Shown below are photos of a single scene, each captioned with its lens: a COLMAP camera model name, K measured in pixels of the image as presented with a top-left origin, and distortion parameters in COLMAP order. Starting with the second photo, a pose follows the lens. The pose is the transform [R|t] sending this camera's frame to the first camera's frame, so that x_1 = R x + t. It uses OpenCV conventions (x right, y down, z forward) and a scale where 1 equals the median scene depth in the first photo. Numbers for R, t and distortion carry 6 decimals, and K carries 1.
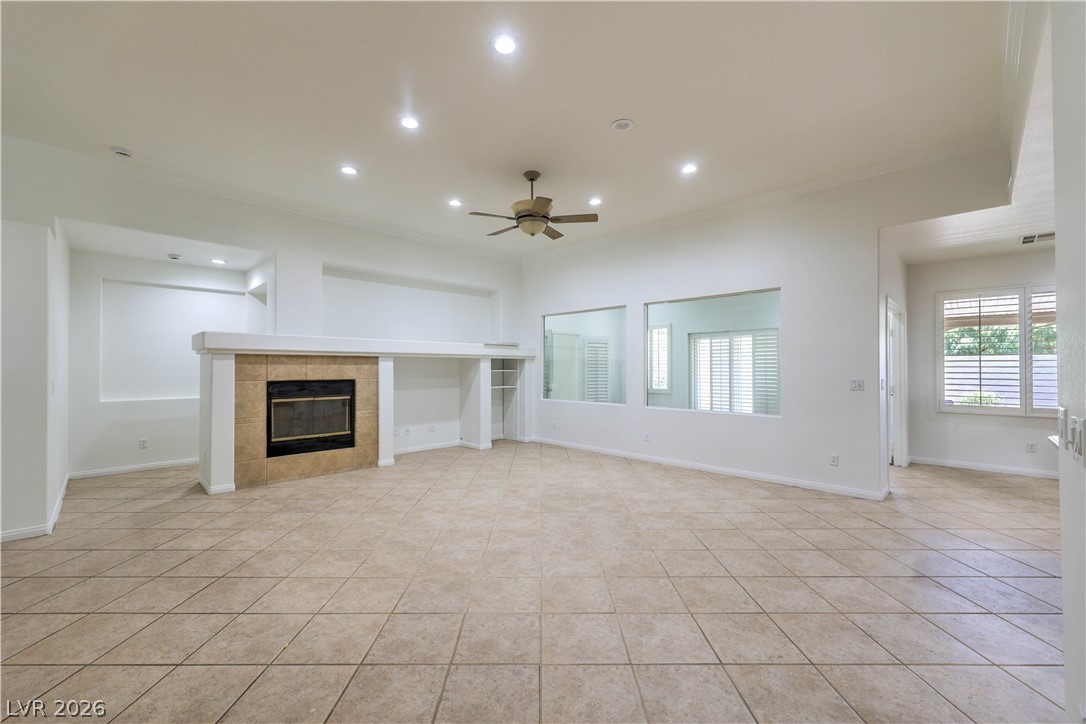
lens RADIAL K [[438.5, 0, 546.0], [0, 438.5, 363.1], [0, 0, 1]] dist [0.004686, -0.000534]
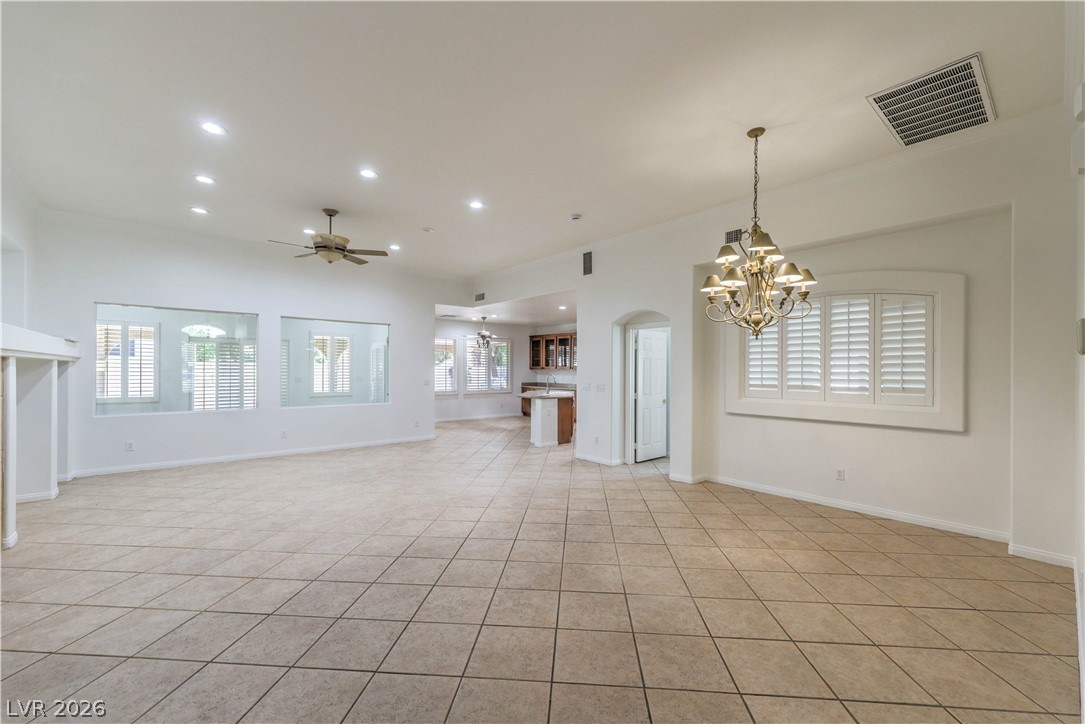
lens RADIAL K [[438.1, 0, 540.6], [0, 438.1, 367.5], [0, 0, 1]] dist [0.004686, -0.000534]
pose [[0.092933, 0.006671, 0.995650, -0.944496], [-0.011887, 0.999914, -0.005590, -0.009544], [-0.995601, -0.011316, 0.093004, 0.259995]]
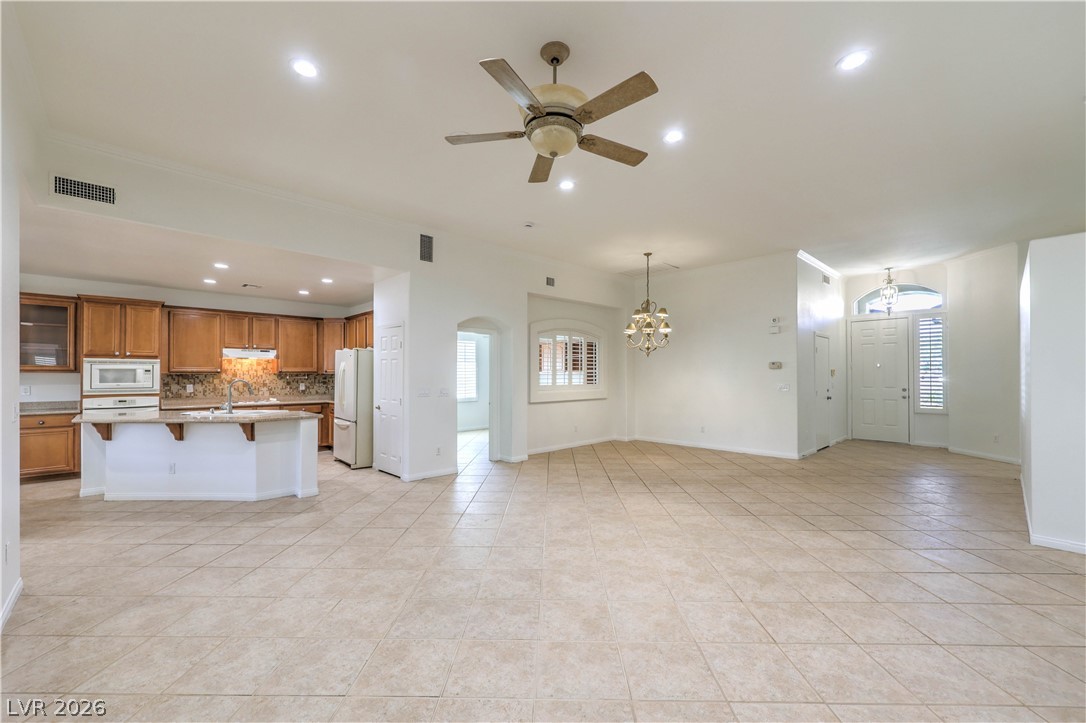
lens RADIAL K [[438.5, 0, 548.5], [0, 438.5, 368.6], [0, 0, 1]] dist [0.004686, -0.000534]
pose [[-0.999757, 0.001966, 0.021941, -0.028499], [0.001534, 0.999805, -0.019702, 0.001535], [-0.021976, -0.019663, -0.999565, 1.285412]]
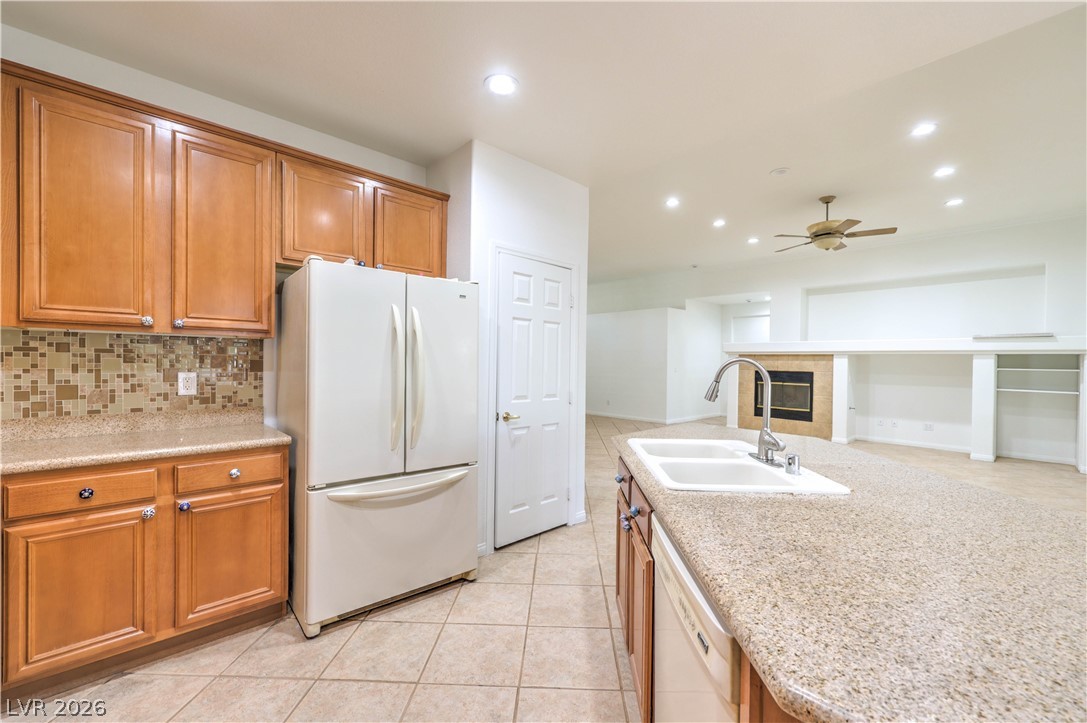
lens RADIAL K [[438.9, 0, 543.7], [0, 438.9, 366.7], [0, 0, 1]] dist [0.004686, -0.000534]
pose [[-0.049469, 0.011827, -0.998706, 0.967258], [-0.005663, 0.999910, 0.012122, 0.009621], [0.998760, 0.006255, -0.049397, 0.243940]]
